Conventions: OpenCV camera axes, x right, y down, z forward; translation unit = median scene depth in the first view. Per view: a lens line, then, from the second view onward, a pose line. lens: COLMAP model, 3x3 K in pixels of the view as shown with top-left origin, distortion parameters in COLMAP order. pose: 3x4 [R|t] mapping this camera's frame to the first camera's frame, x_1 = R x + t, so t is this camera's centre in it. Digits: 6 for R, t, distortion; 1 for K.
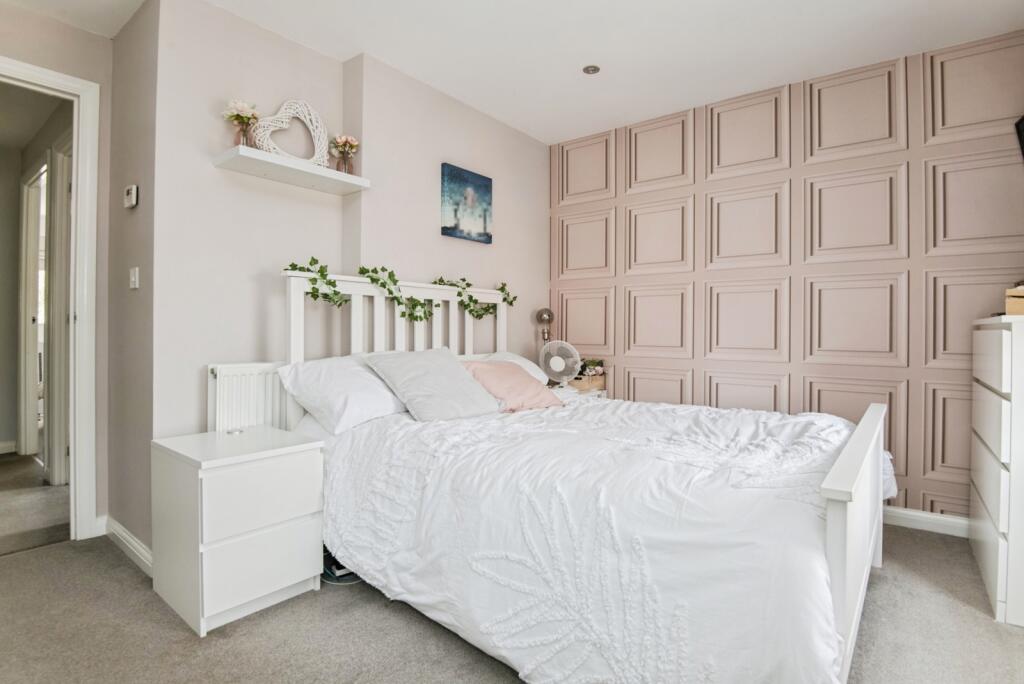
lens RADIAL K [[497.5, 0, 512.0], [0, 497.5, 342.0], [0, 0, 1]] dist [-0.043173, -0.000256]
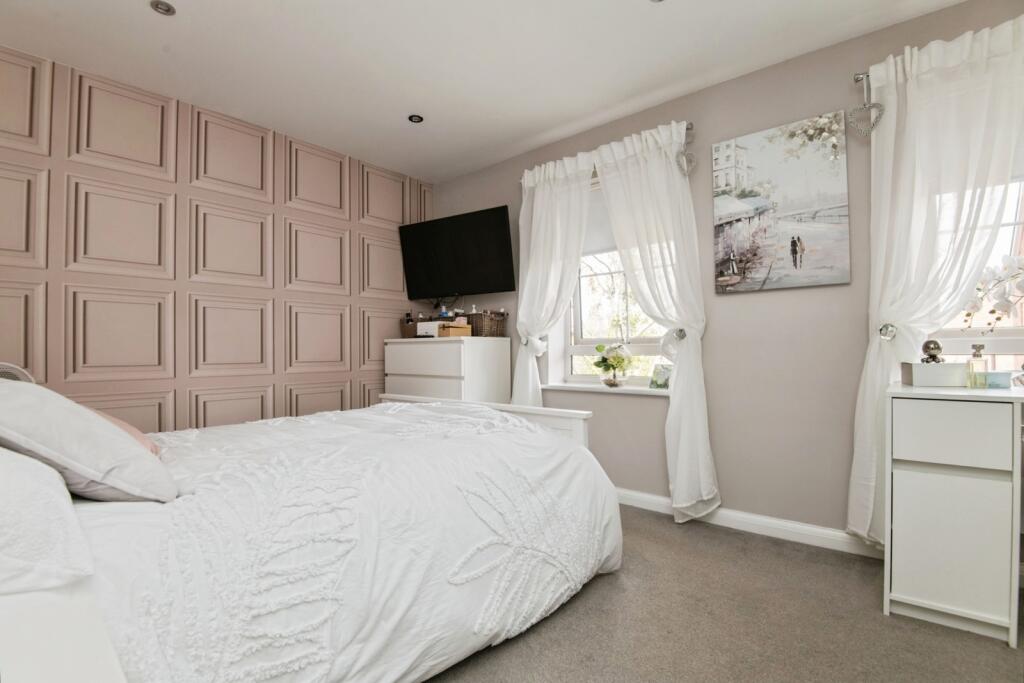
lens RADIAL K [[478.2, 0, 504.6], [0, 478.2, 335.1], [0, 0, 1]] dist [-0.000095, -0.018647]
pose [[0.053034, 0.020543, 0.998381, -0.470163], [0.022571, 0.999508, -0.021765, -0.011389], [-0.998338, 0.023689, 0.052544, 0.371180]]
